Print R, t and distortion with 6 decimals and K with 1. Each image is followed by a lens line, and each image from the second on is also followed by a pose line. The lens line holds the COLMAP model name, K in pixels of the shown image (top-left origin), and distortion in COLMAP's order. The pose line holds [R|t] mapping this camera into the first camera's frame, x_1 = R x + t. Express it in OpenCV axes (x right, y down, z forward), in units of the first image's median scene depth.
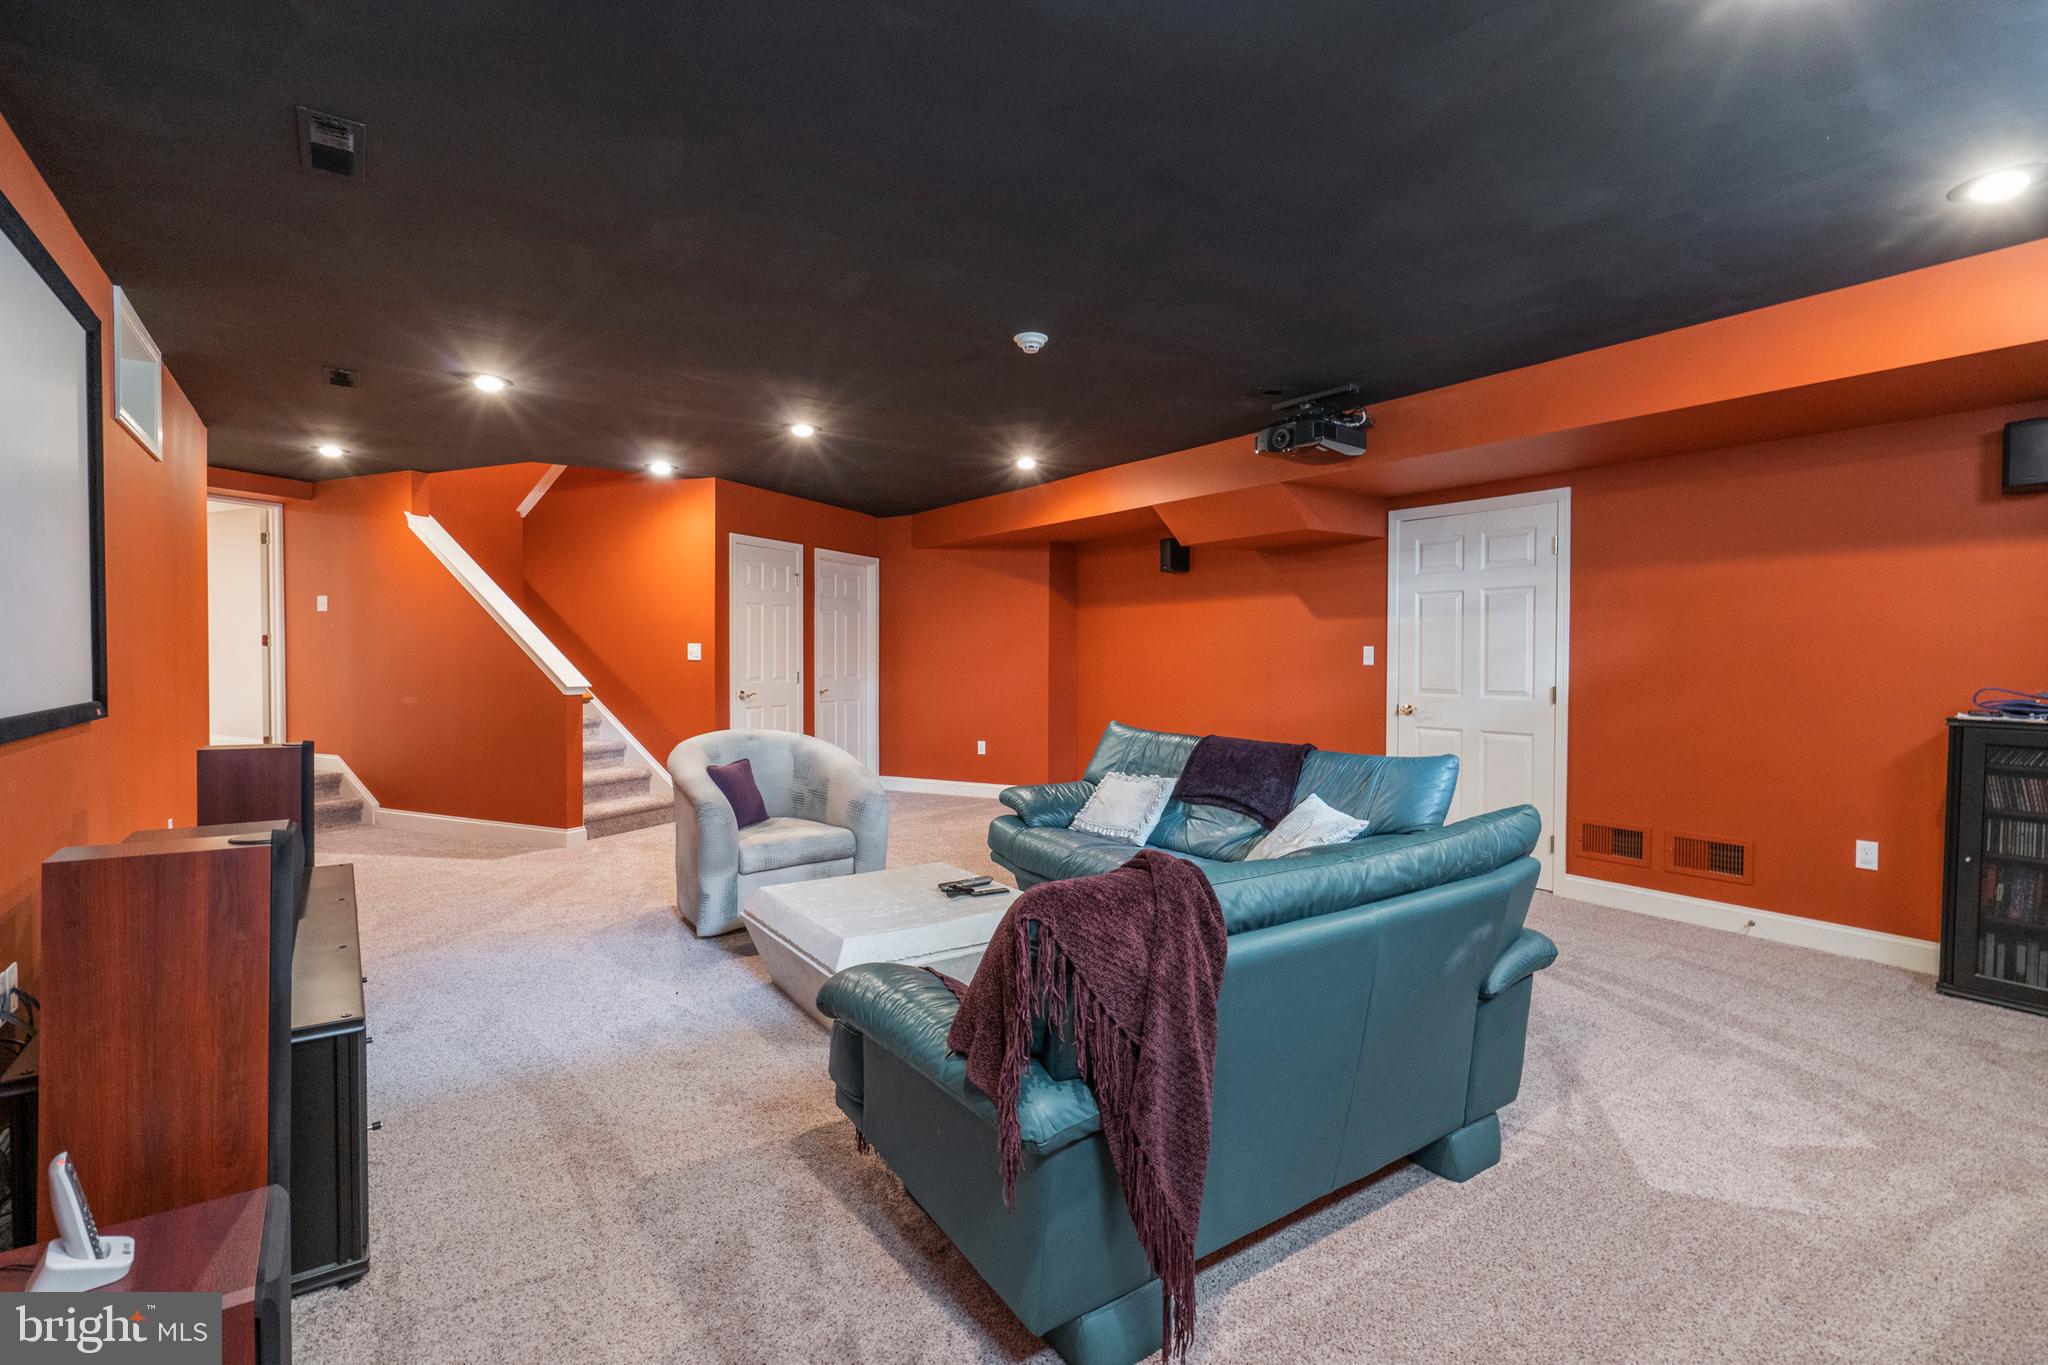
lens RADIAL K [[943.1, 0, 1022.3], [0, 943.1, 678.6], [0, 0, 1]] dist [-0.004805, 0.000686]
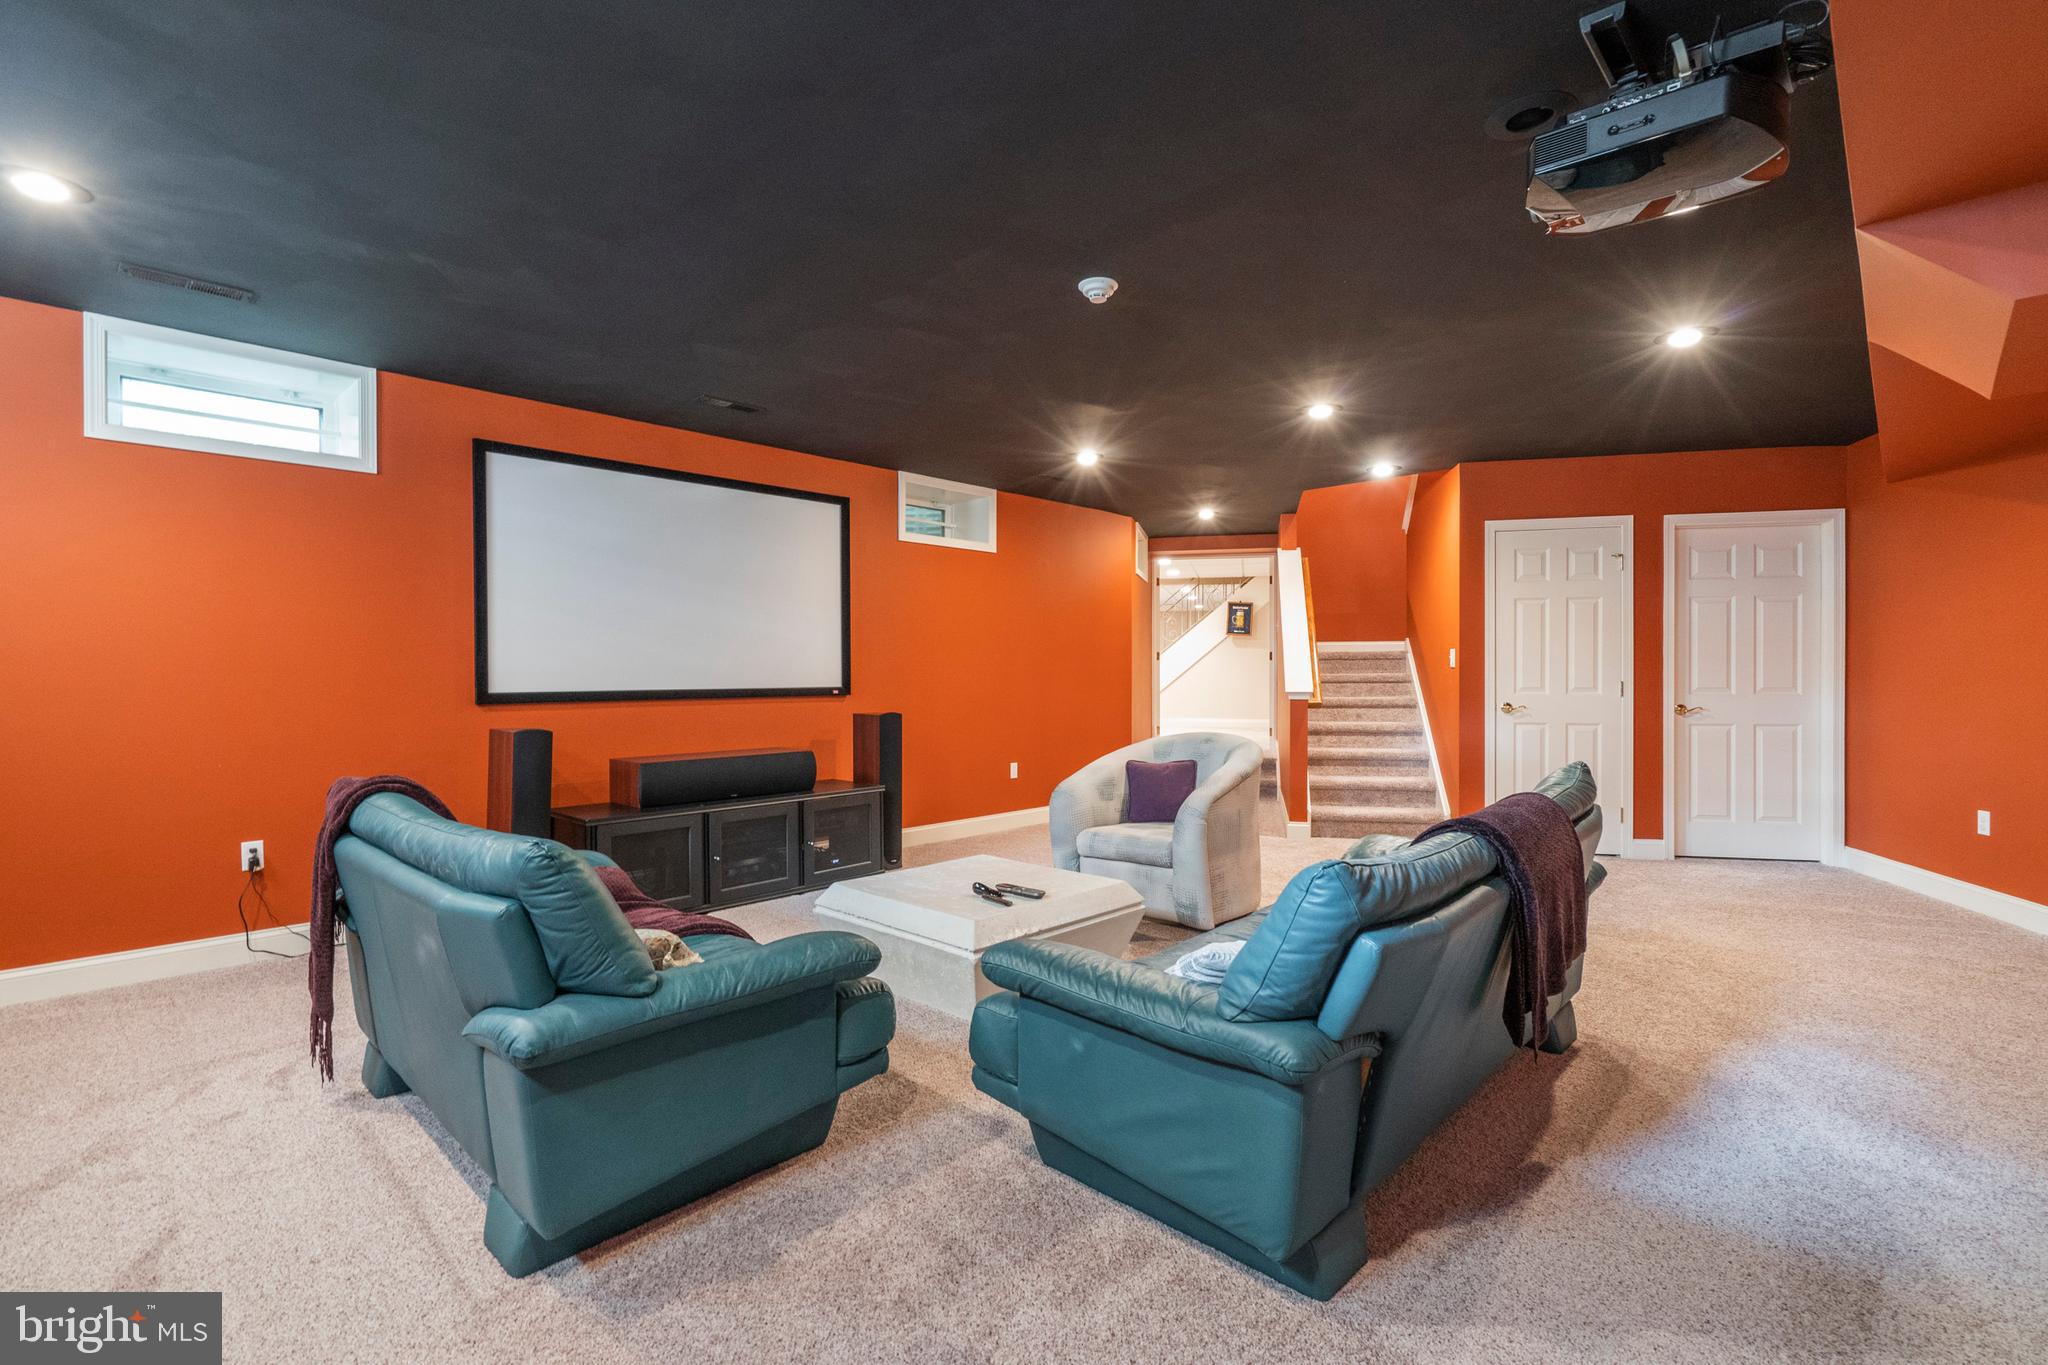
lens RADIAL K [[943.1, 0, 1022.3], [0, 943.1, 678.6], [0, 0, 1]] dist [-0.004805, 0.000686]
pose [[0.189977, 0.010885, -0.981728, 0.601303], [-0.018948, 0.999793, 0.007418, -0.009246], [0.981606, 0.017193, 0.190144, 0.535192]]
